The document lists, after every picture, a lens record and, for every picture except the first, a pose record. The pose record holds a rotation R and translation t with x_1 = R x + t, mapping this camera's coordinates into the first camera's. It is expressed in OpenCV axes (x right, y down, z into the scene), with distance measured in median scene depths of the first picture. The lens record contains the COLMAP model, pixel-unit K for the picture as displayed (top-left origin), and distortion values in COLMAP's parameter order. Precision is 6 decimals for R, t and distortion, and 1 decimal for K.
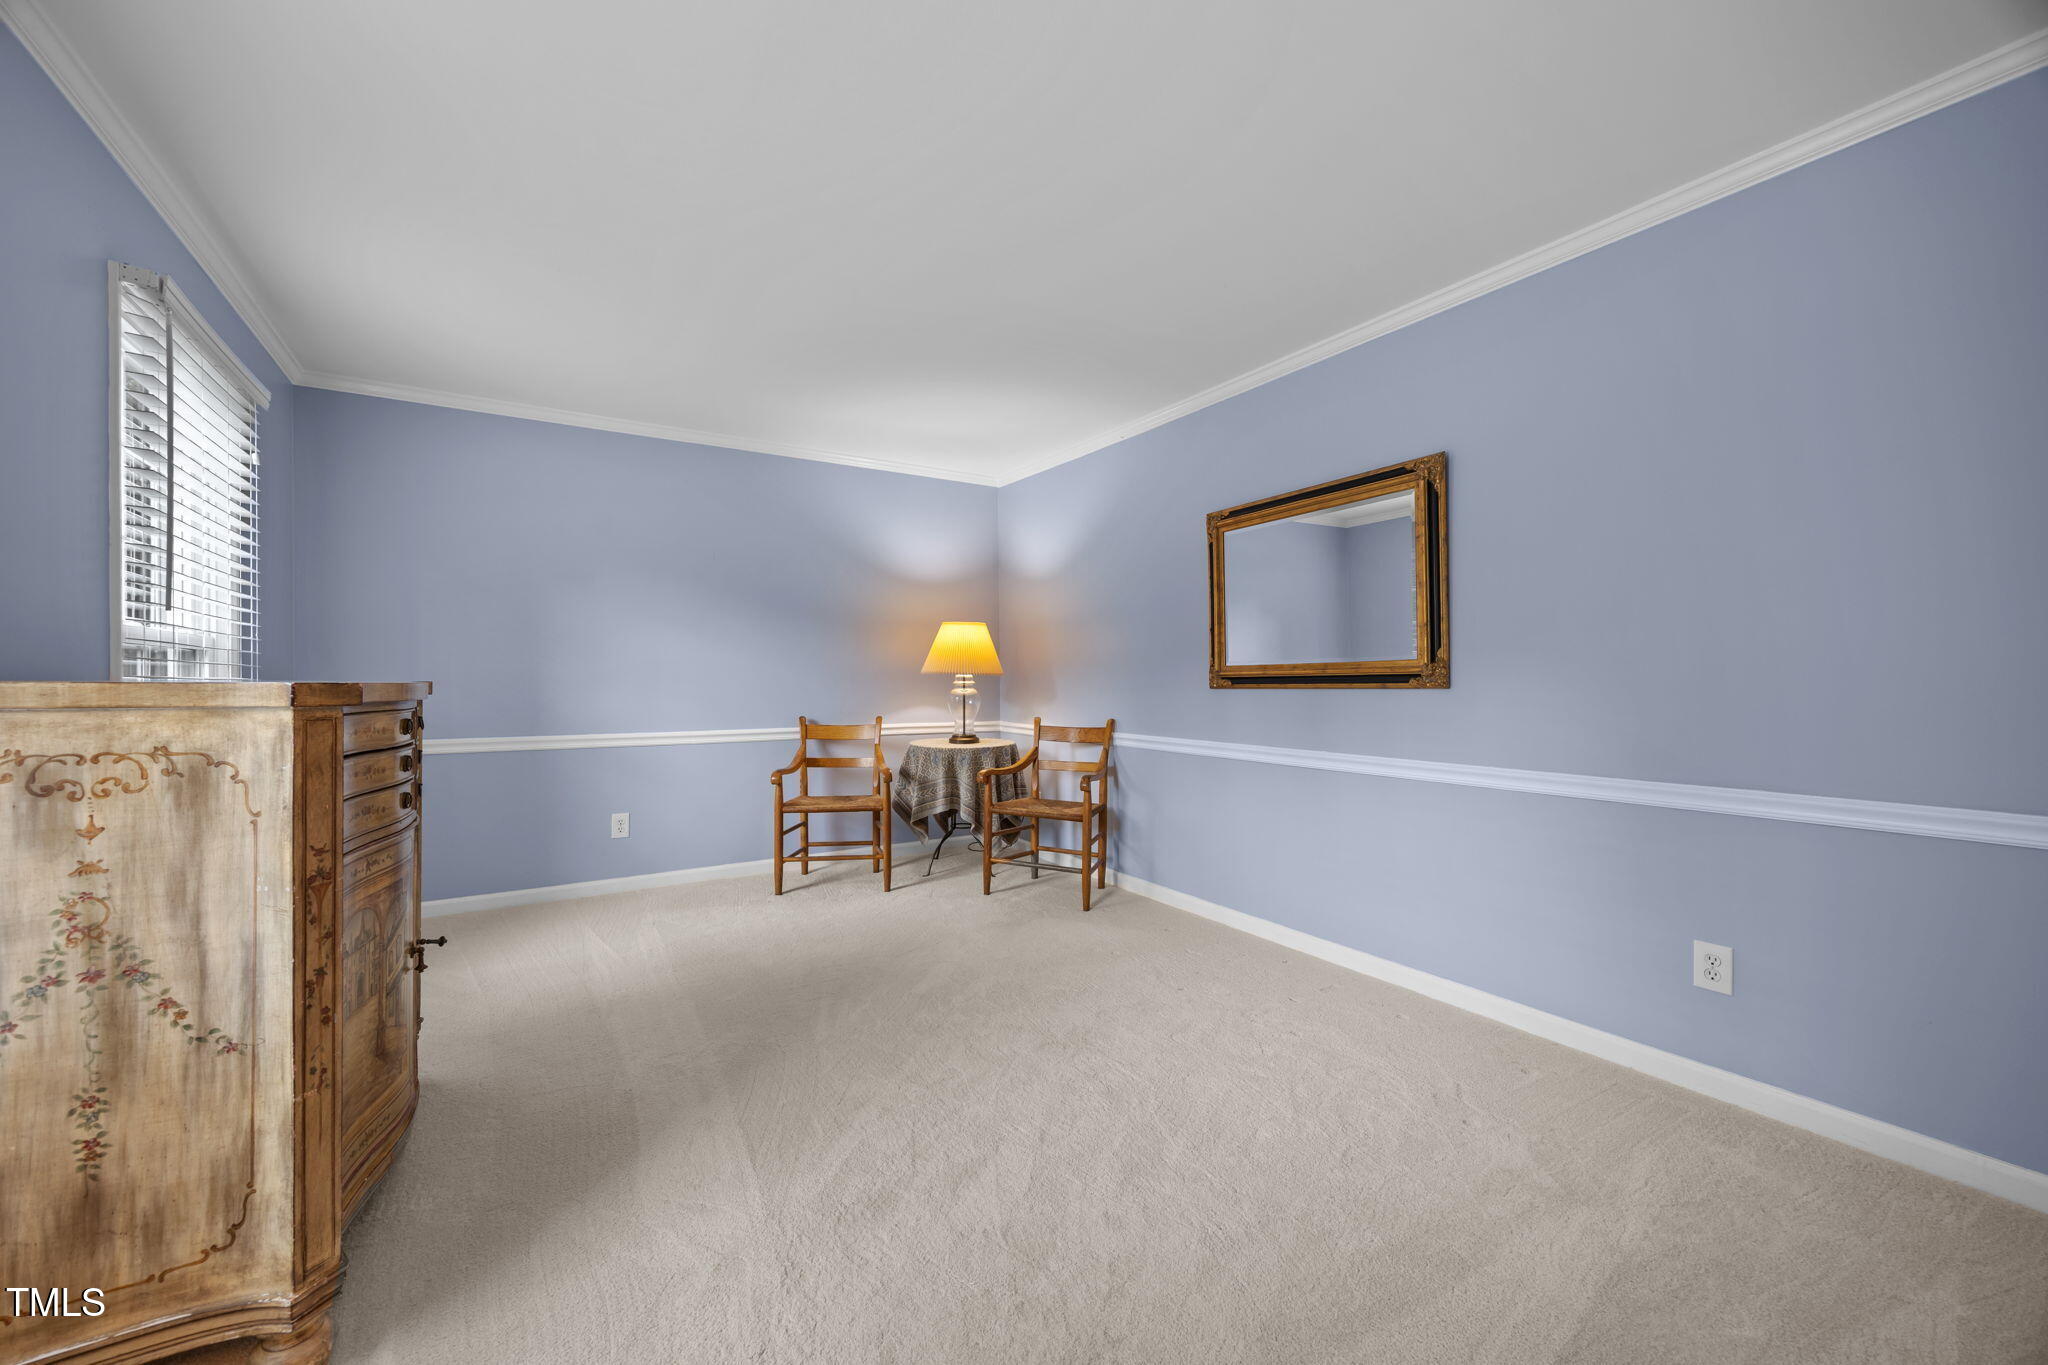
lens RADIAL K [[782.3, 0, 1021.9], [0, 782.3, 680.1], [0, 0, 1]] dist [-0.003639, 0.000399]
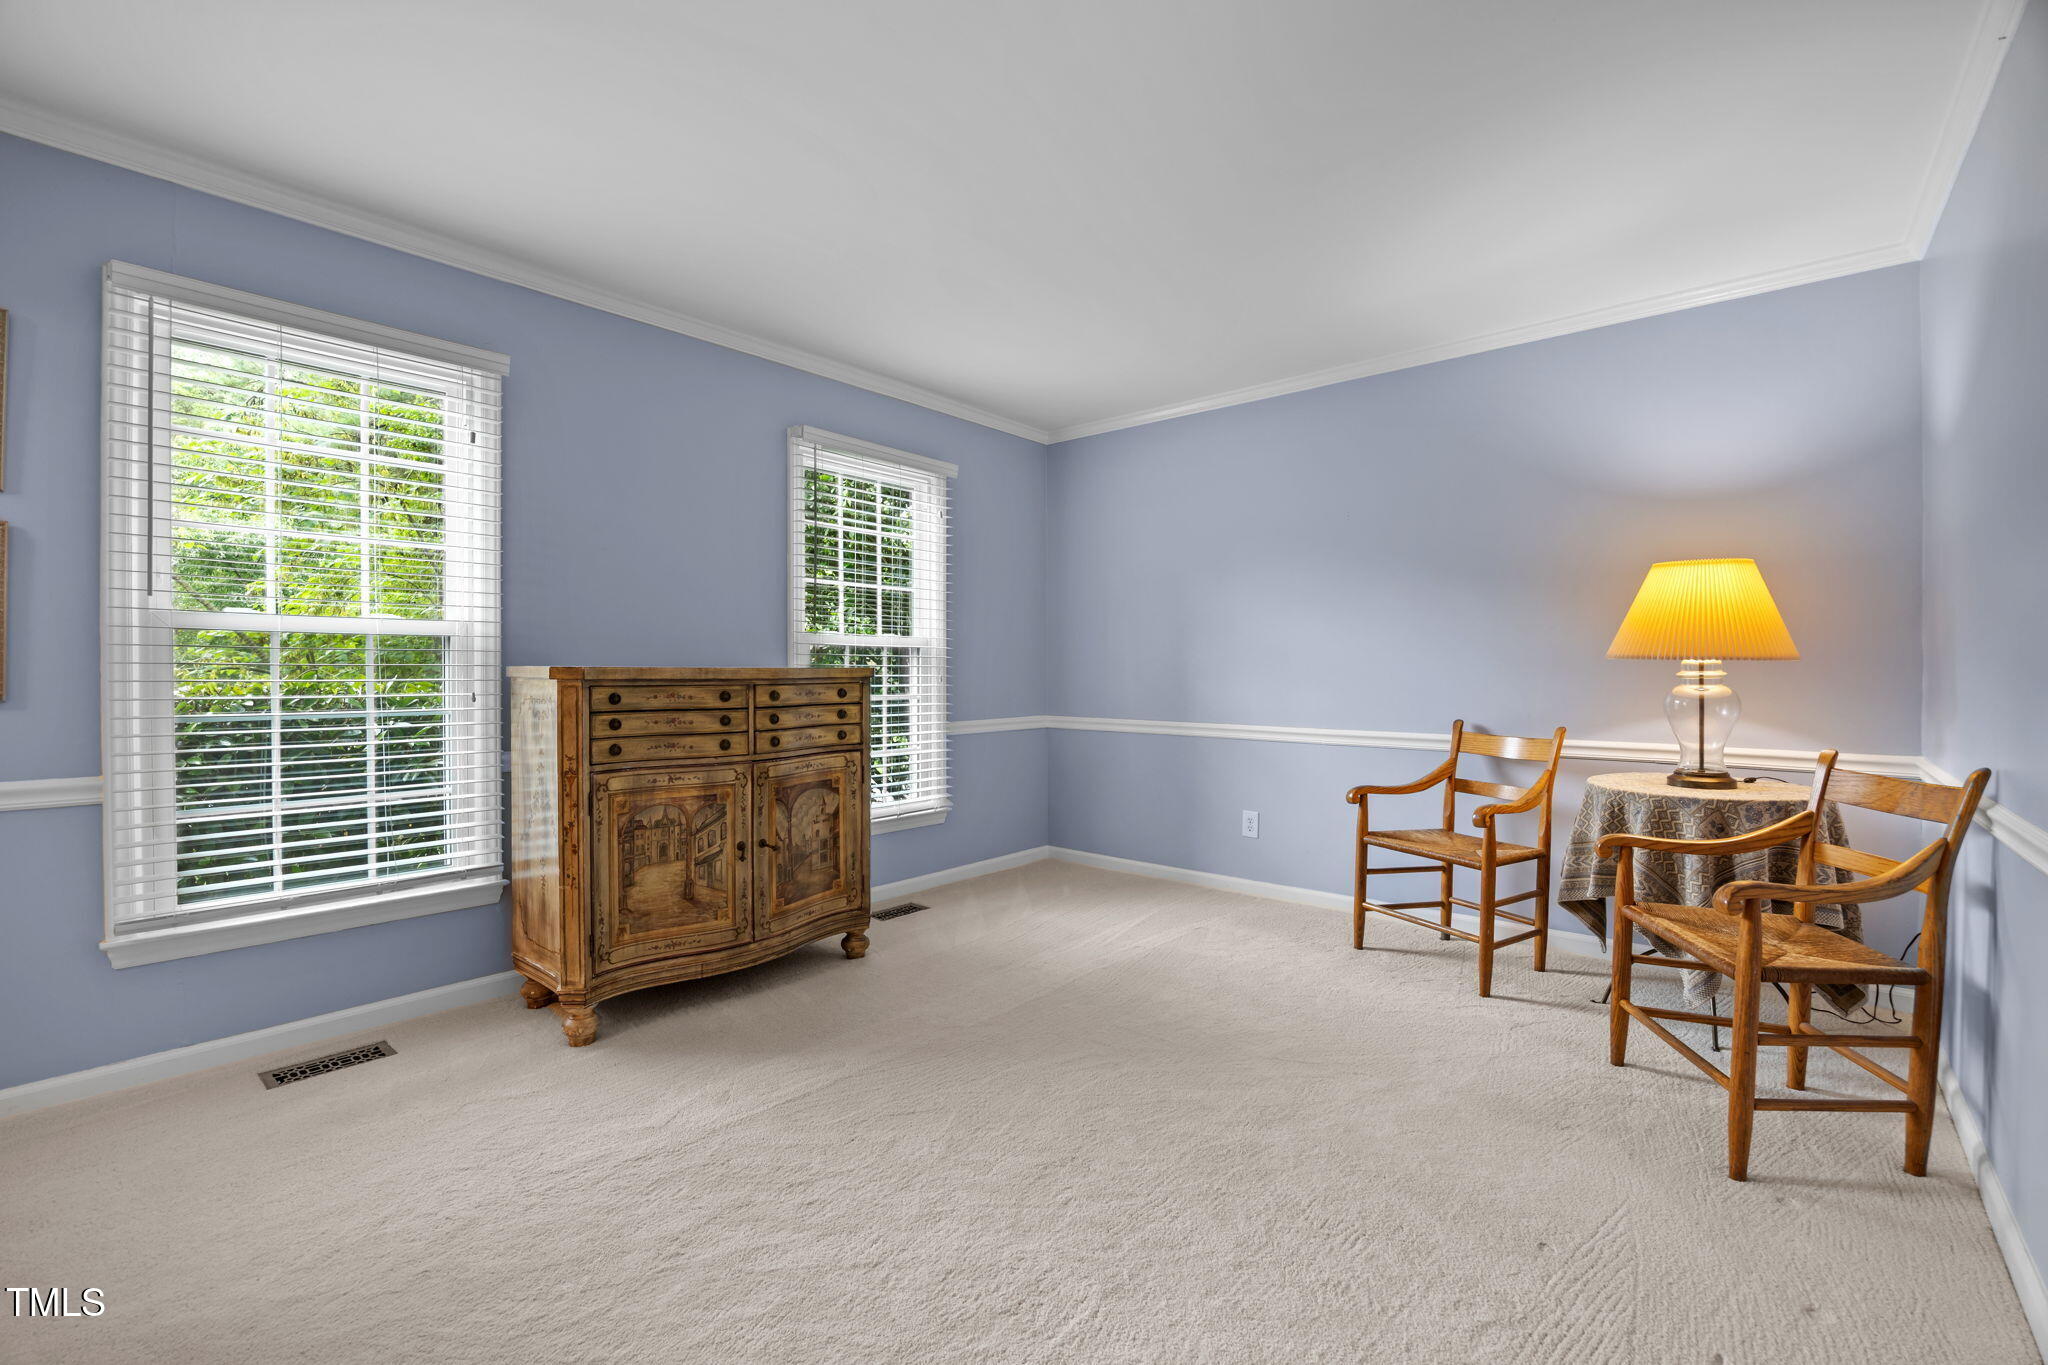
lens RADIAL K [[888.7, 0, 990.5], [0, 888.7, 677.4], [0, 0, 1]] dist [-0.011314, 0.000216]
pose [[0.282032, 0.012551, -0.959323, 0.392784], [-0.003709, 0.999921, 0.011992, 0.000033], [0.959398, 0.000177, 0.282057, 0.387981]]
